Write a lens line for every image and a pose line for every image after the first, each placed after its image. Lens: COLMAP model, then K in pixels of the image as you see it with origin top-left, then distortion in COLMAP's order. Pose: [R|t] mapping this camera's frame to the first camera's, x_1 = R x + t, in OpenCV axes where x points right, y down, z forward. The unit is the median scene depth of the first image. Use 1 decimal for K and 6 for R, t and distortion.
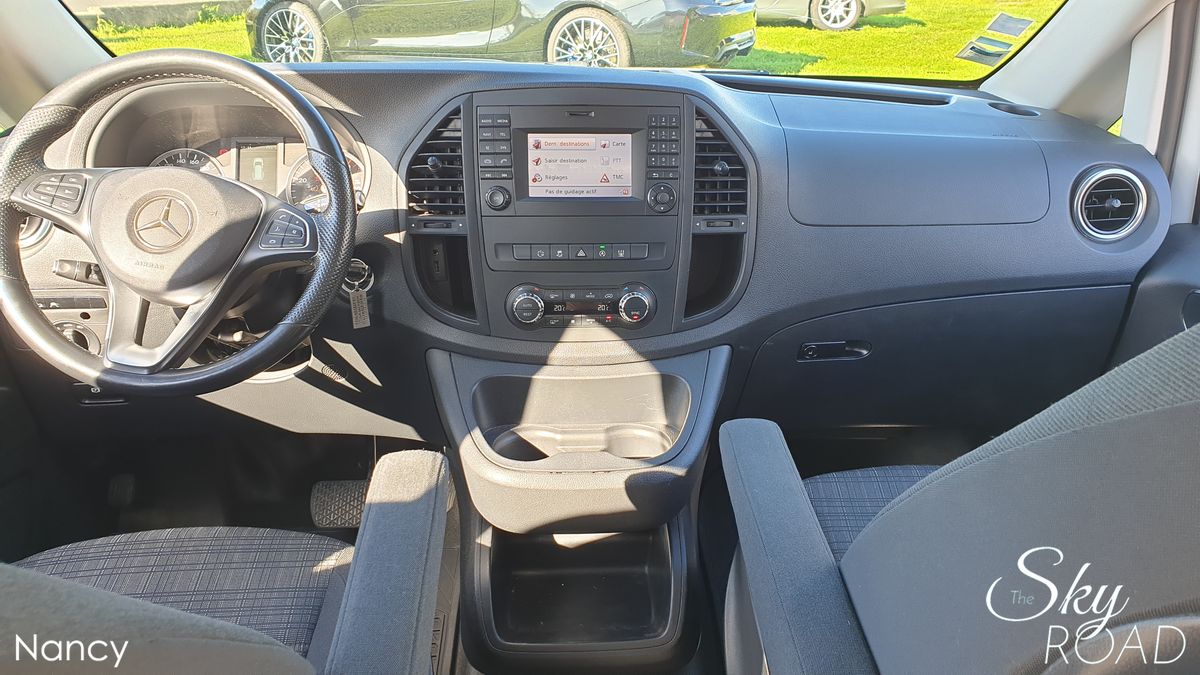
lens RADIAL K [[900.8, 0, 621.4], [0, 900.8, 385.0], [0, 0, 1]] dist [0.015814, -0.009767]
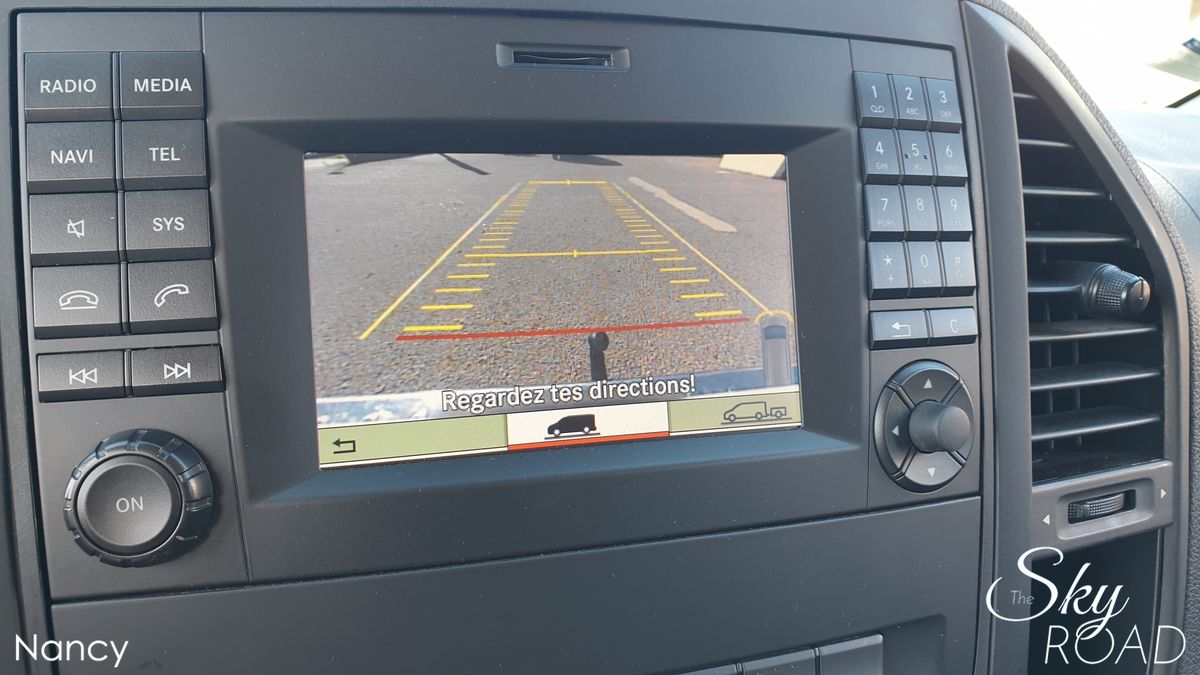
lens RADIAL K [[951.9, 0, 573.5], [0, 951.9, 351.3], [0, 0, 1]] dist [-0.009370, 0.003936]
pose [[0.979190, -0.048853, 0.196977, -0.088173], [0.081644, 0.983414, -0.161960, -0.196178], [-0.185798, 0.174671, 0.966938, 0.787655]]
